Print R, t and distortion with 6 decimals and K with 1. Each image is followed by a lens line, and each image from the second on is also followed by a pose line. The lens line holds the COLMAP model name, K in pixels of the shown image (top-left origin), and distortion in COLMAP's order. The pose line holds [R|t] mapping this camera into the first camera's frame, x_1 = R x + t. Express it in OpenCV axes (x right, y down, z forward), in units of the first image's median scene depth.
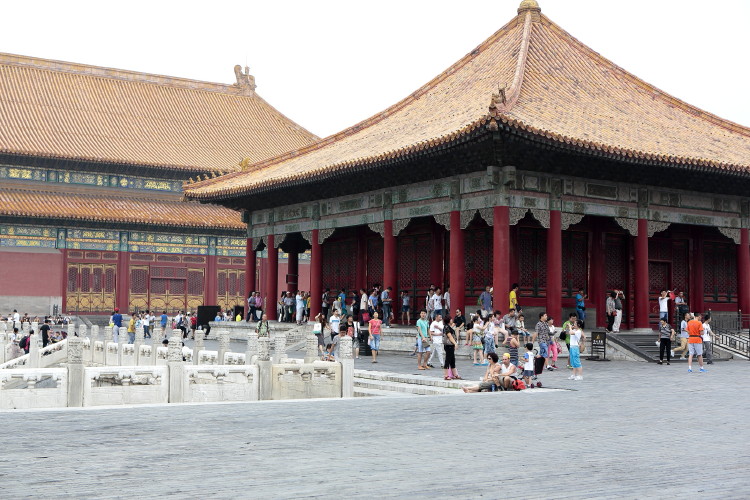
lens RADIAL K [[1026.3, 0, 375.0], [0, 1026.3, 250.0], [0, 0, 1]] dist [-0.000603, 0.015145]
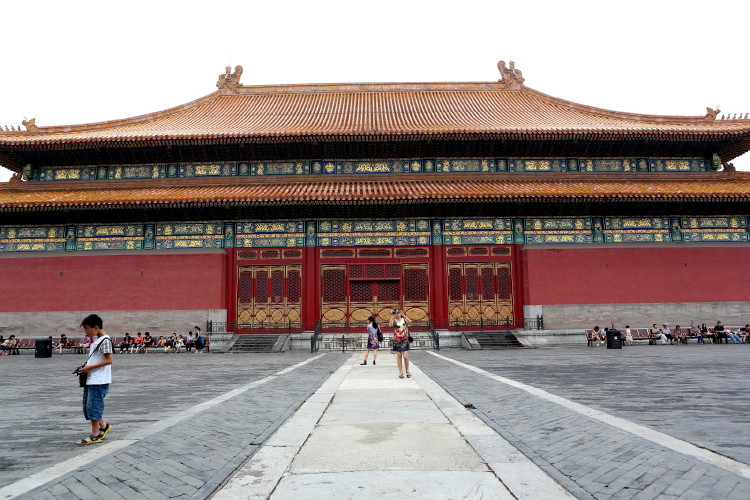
lens RADIAL K [[514.2, 0, 371.6], [0, 514.2, 251.2], [0, 0, 1]] dist [-0.093017, 0.071032]
pose [[0.844261, -0.107095, -0.525124, -0.009955], [0.059031, 0.992451, -0.107496, 0.045806], [0.532672, 0.059756, 0.844210, 0.680965]]
